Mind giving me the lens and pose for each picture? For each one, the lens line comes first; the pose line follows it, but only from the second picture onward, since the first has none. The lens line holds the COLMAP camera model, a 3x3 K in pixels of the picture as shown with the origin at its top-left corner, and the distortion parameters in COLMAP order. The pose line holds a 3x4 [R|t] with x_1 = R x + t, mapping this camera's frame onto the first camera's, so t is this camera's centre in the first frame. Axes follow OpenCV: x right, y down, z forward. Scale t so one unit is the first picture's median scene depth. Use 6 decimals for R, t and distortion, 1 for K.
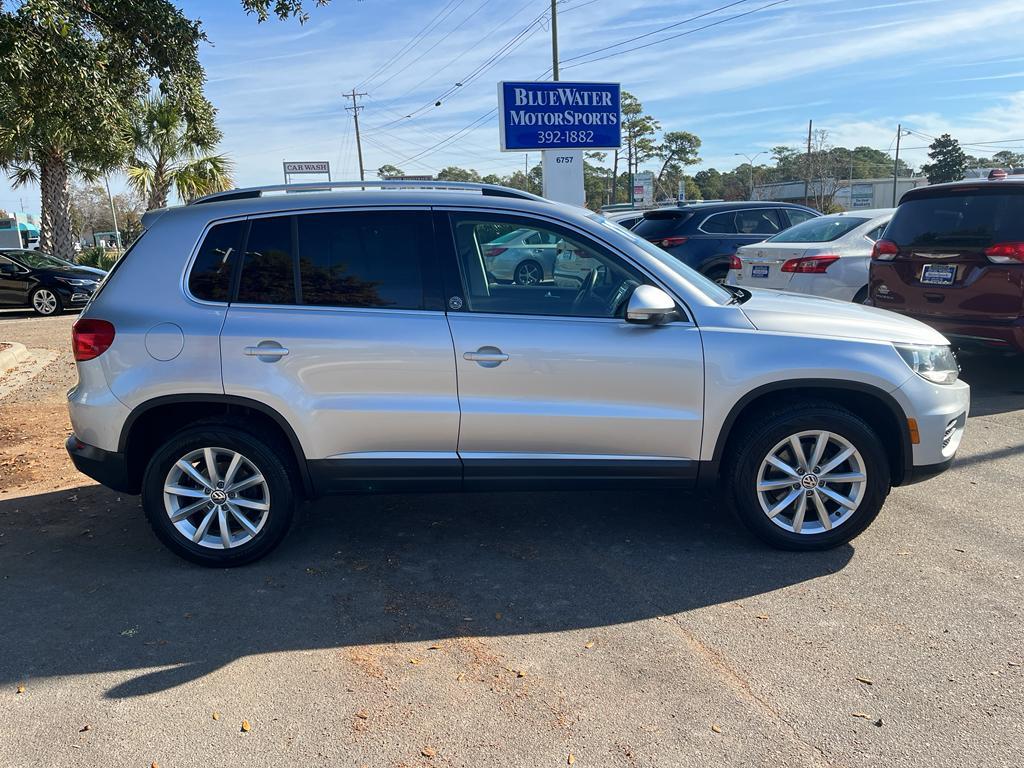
lens RADIAL K [[787.6, 0, 515.9], [0, 787.6, 387.2], [0, 0, 1]] dist [0.056557, -0.066848]
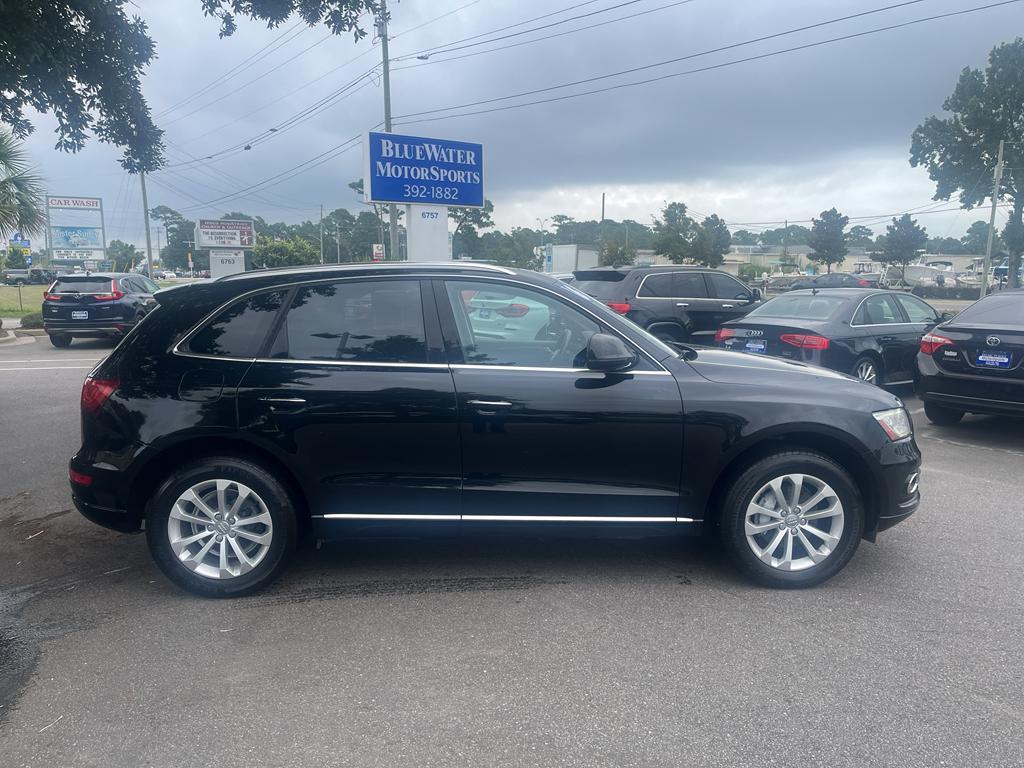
lens RADIAL K [[782.6, 0, 510.5], [0, 782.6, 386.8], [0, 0, 1]] dist [0.038326, -0.037184]
pose [[0.963340, 0.004284, 0.268249, -0.068476], [0.013566, 0.997816, -0.064653, -0.008025], [-0.267940, 0.065922, 0.961178, 0.038122]]
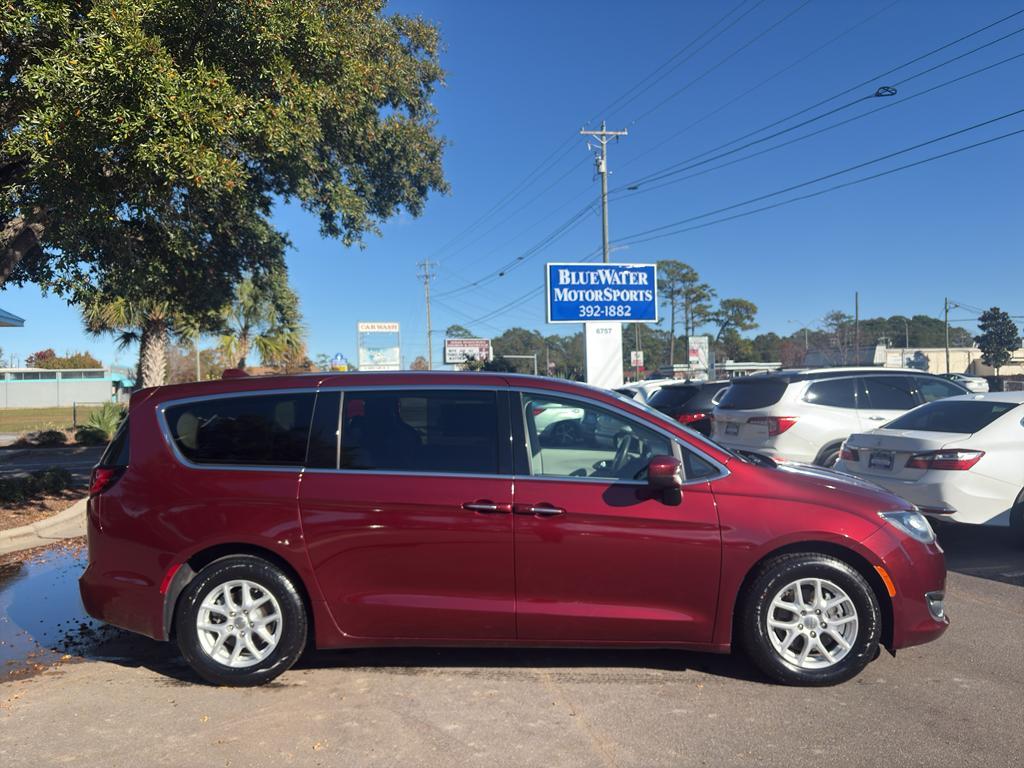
lens RADIAL K [[789.9, 0, 517.3], [0, 789.9, 370.5], [0, 0, 1]] dist [0.067067, -0.085432]
pose [[0.996683, 0.019260, -0.079074, 0.019972], [-0.035747, 0.976456, -0.212734, 0.002652], [0.073115, 0.214855, 0.973905, -0.044094]]
